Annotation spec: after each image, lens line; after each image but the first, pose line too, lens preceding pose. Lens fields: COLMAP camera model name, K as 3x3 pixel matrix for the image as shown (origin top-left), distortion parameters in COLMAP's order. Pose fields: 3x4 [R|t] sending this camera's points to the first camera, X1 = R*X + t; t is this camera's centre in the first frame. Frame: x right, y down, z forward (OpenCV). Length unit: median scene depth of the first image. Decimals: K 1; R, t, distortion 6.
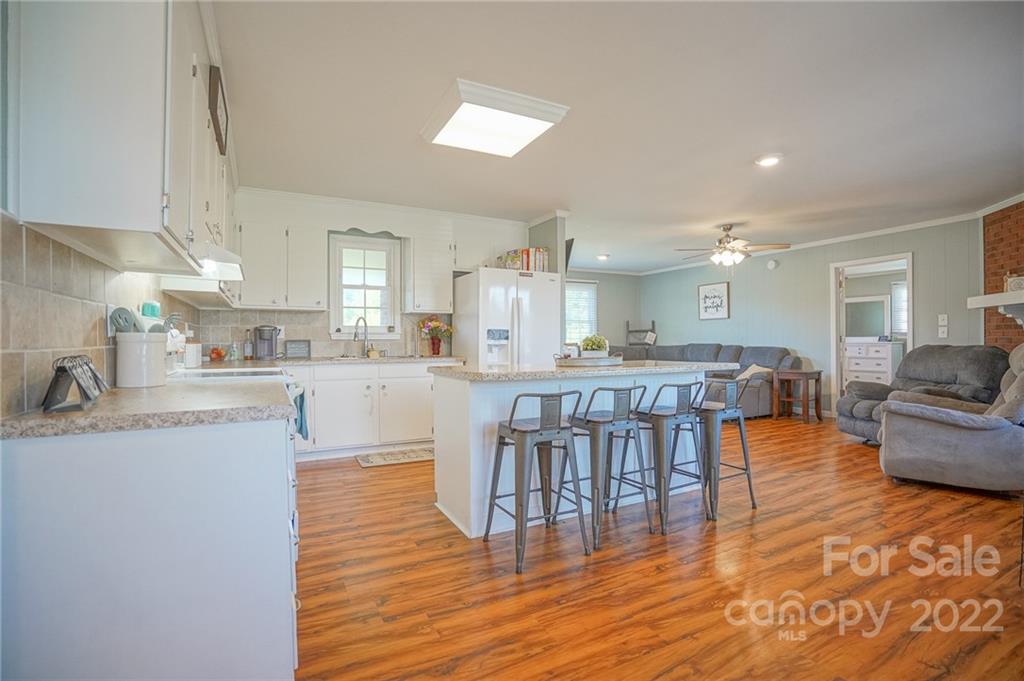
lens RADIAL K [[473.1, 0, 508.6], [0, 473.1, 342.5], [0, 0, 1]] dist [-0.046873, 0.014586]
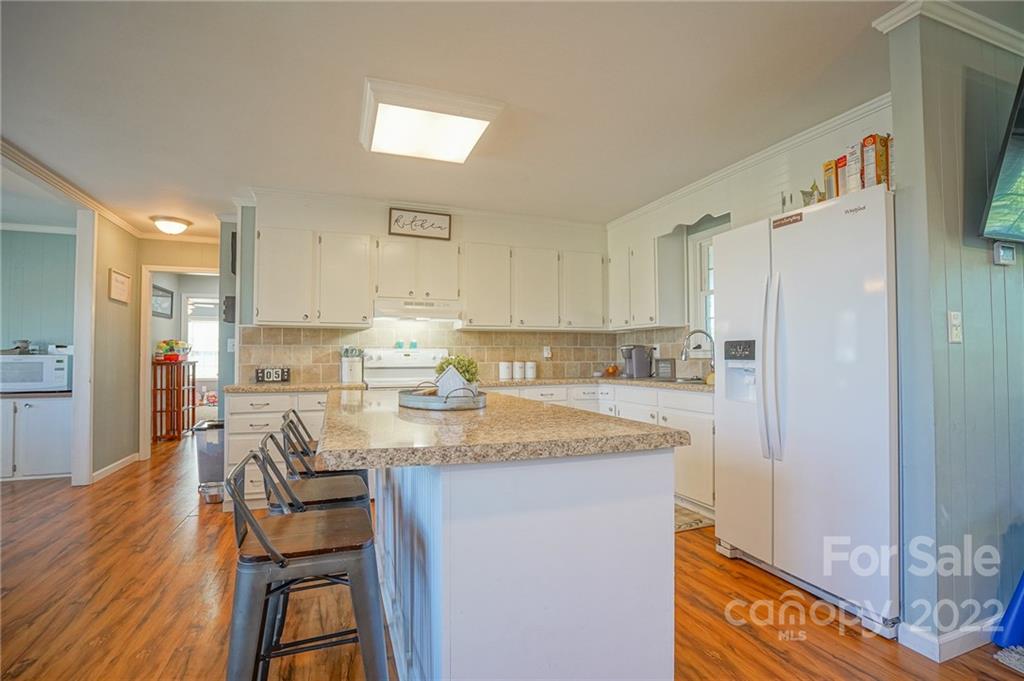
lens RADIAL K [[473.1, 0, 510.4], [0, 473.1, 347.1], [0, 0, 1]] dist [-0.046873, 0.014586]
pose [[-0.114436, -0.019234, -0.993244, 0.524290], [0.000702, 0.999811, -0.019442, -0.010343], [0.993430, -0.002922, -0.114401, 0.787562]]
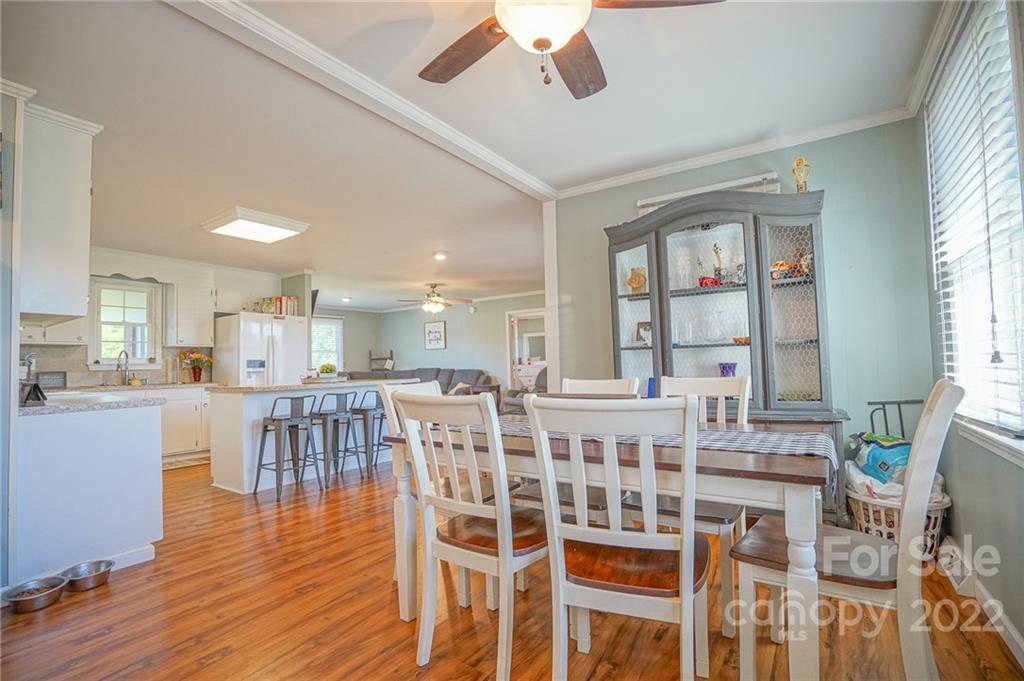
lens RADIAL K [[473.1, 0, 503.7], [0, 473.1, 345.4], [0, 0, 1]] dist [-0.046873, 0.014586]
pose [[0.881735, 0.001035, 0.471744, -0.026509], [0.022723, 0.998744, -0.044664, 0.005269], [-0.471197, 0.050101, 0.880604, -0.430205]]
